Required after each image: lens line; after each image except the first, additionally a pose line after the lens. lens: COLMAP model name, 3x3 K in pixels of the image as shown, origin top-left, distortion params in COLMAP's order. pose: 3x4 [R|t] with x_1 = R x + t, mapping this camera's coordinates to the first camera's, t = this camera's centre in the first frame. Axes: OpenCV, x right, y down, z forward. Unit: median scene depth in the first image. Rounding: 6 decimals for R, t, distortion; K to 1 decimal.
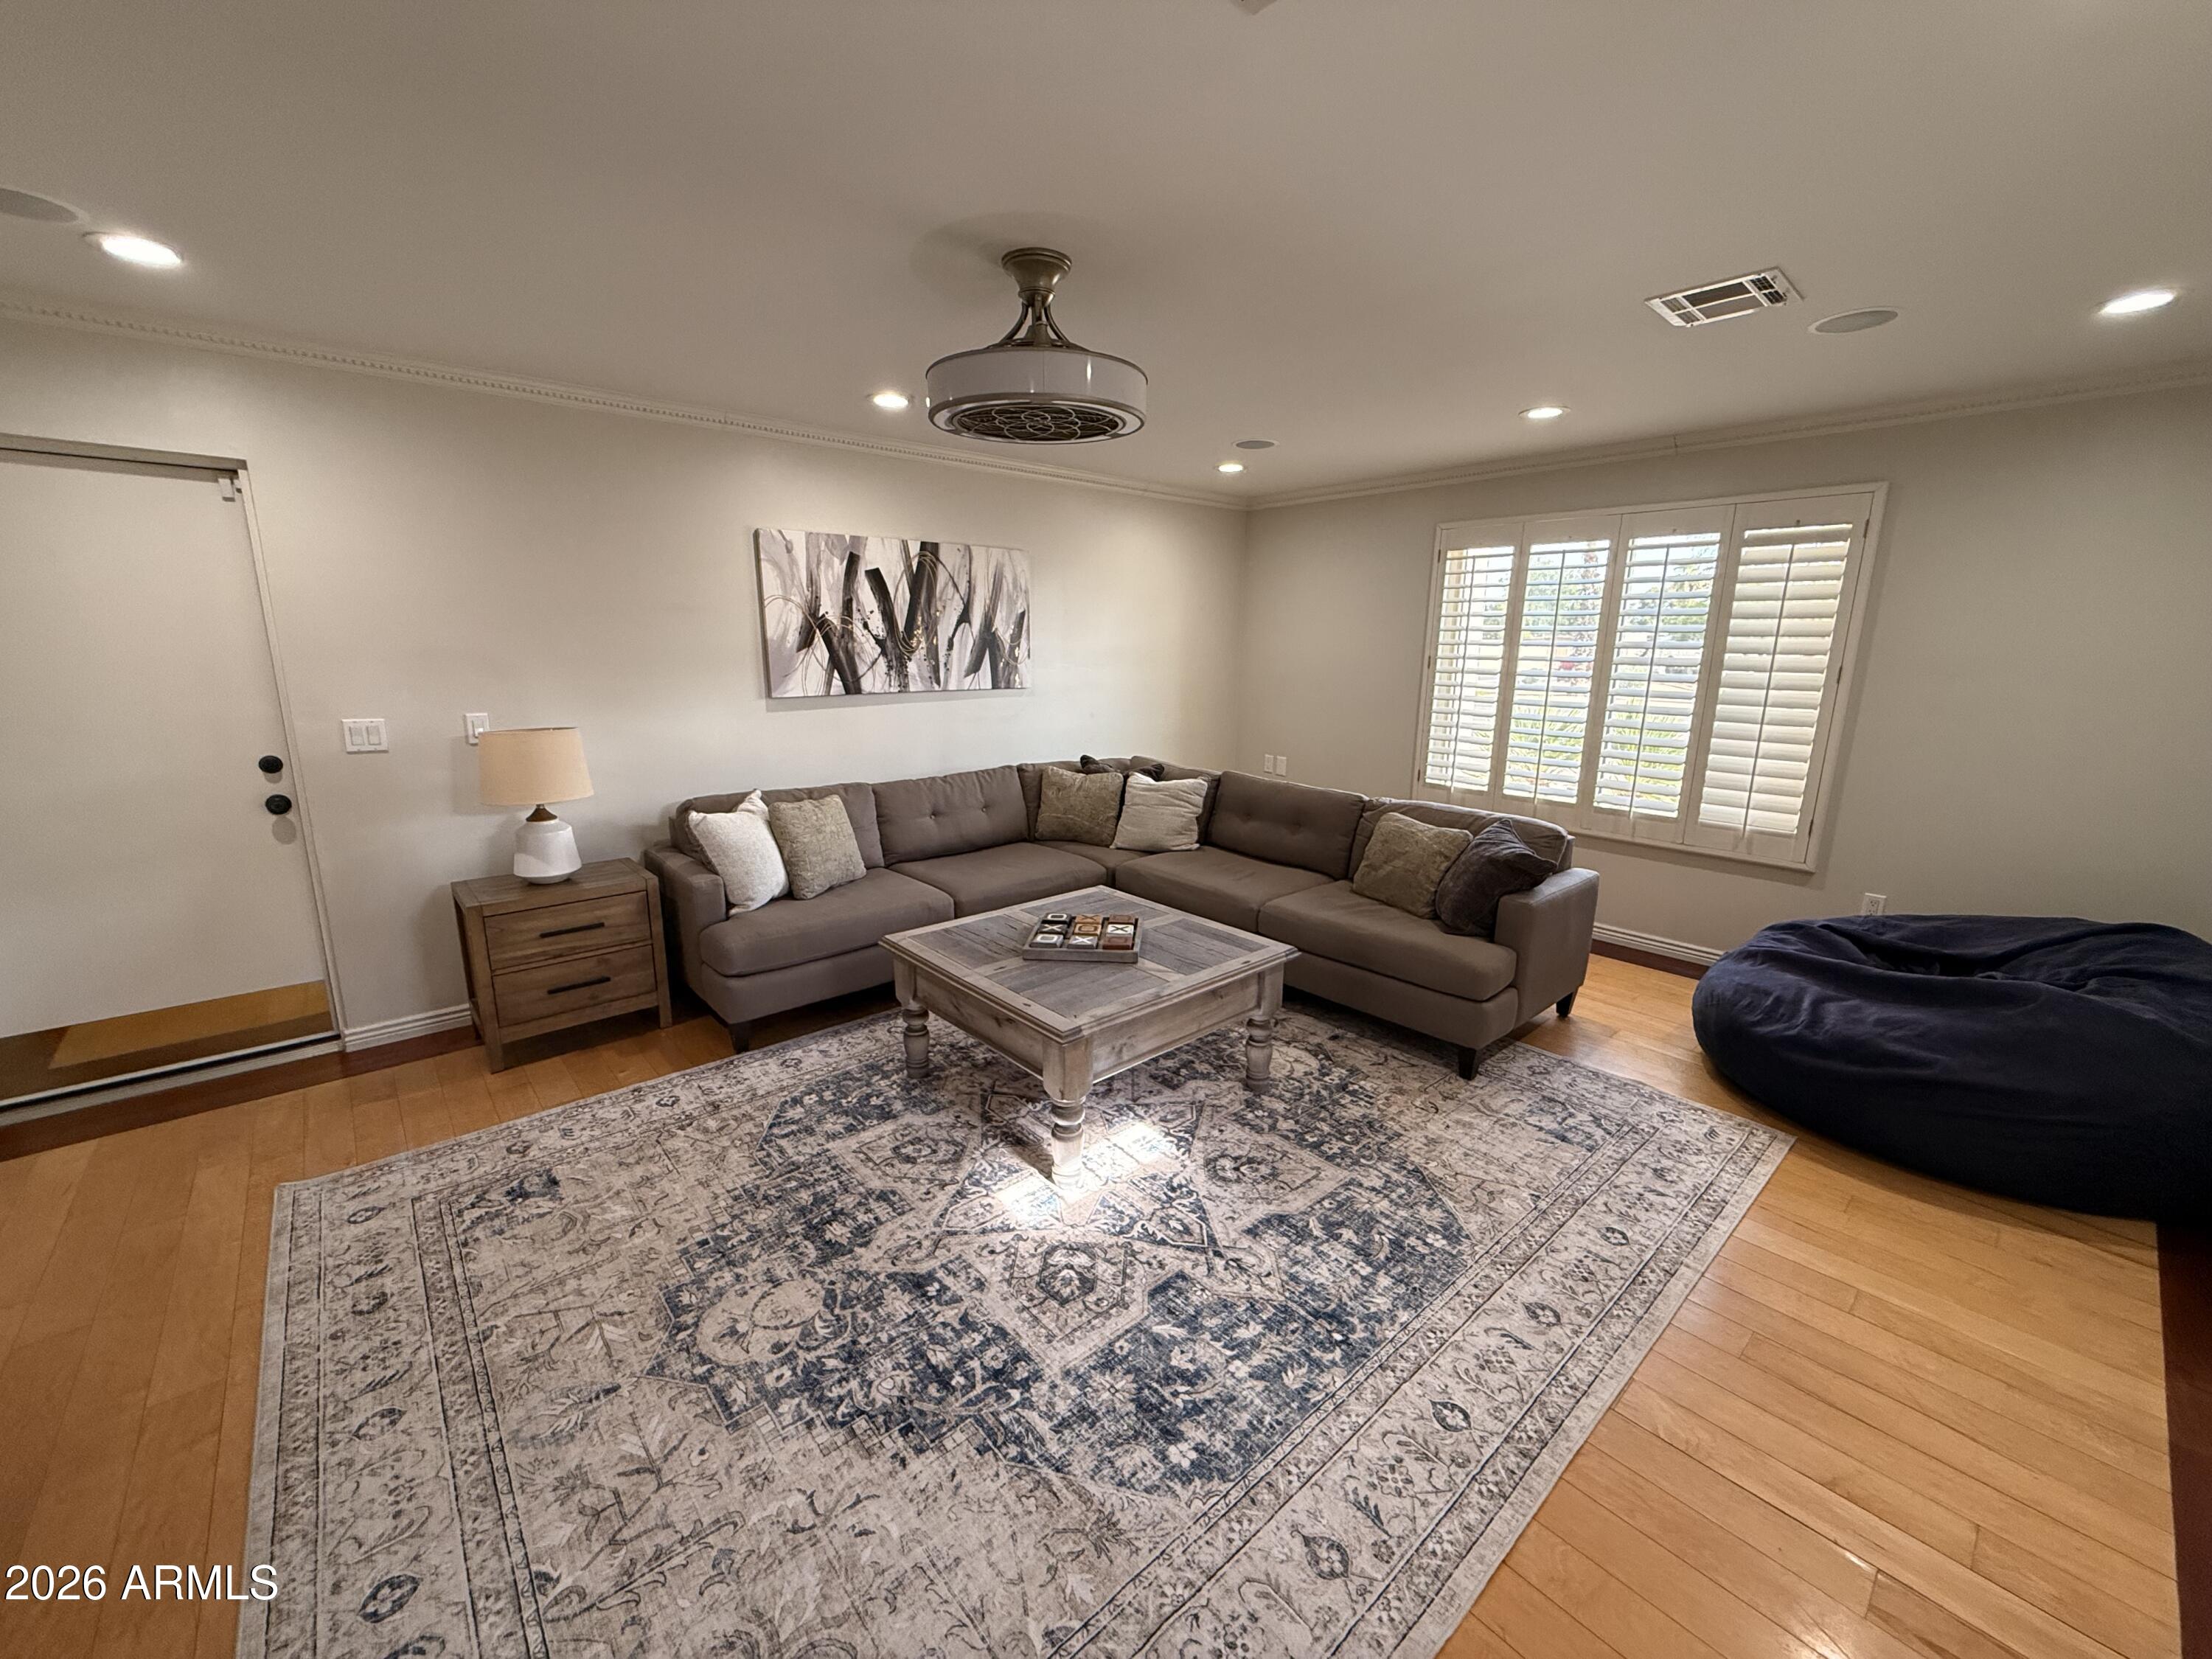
lens RADIAL K [[882.2, 0, 1104.6], [0, 882.2, 831.6], [0, 0, 1]] dist [-0.001262, -0.000110]
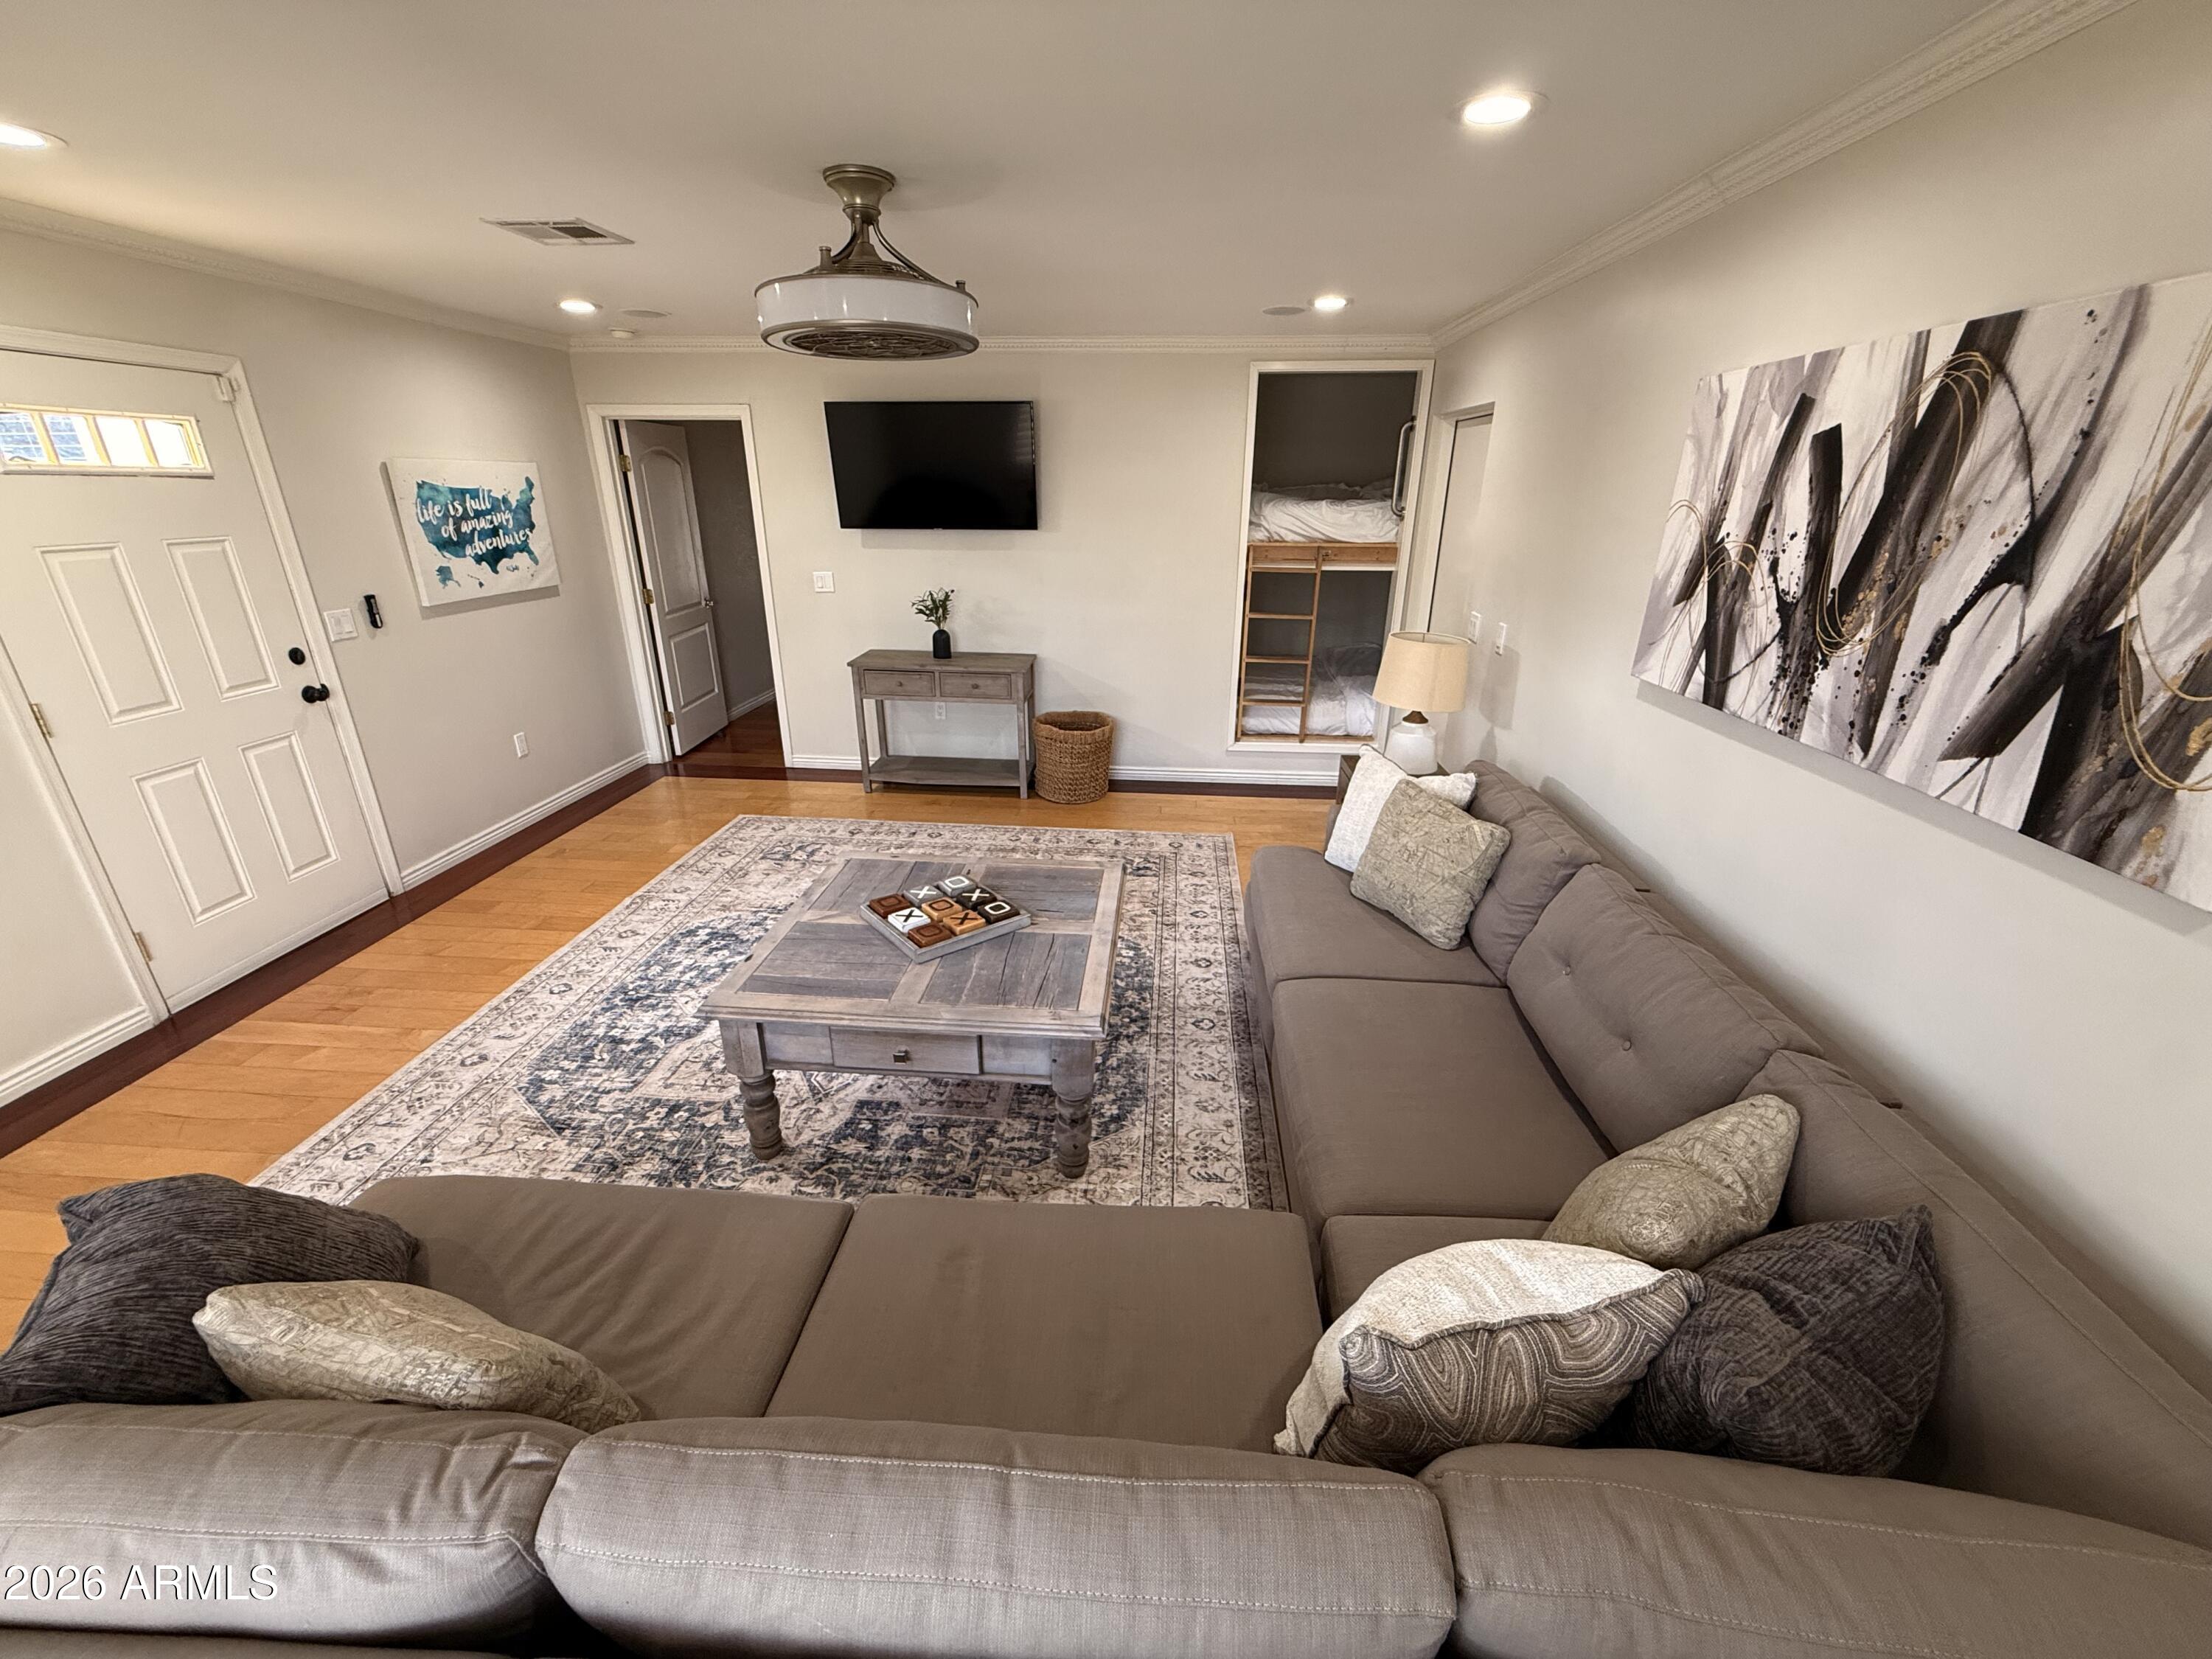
lens RADIAL K [[882.2, 0, 1105.4], [0, 882.2, 829.5], [0, 0, 1]] dist [-0.001262, -0.000110]
pose [[-0.713500, 0.241341, -0.657778, 0.297859], [-0.164798, 0.854662, 0.492336, -0.290795], [0.680998, 0.459683, -0.570029, 1.112486]]
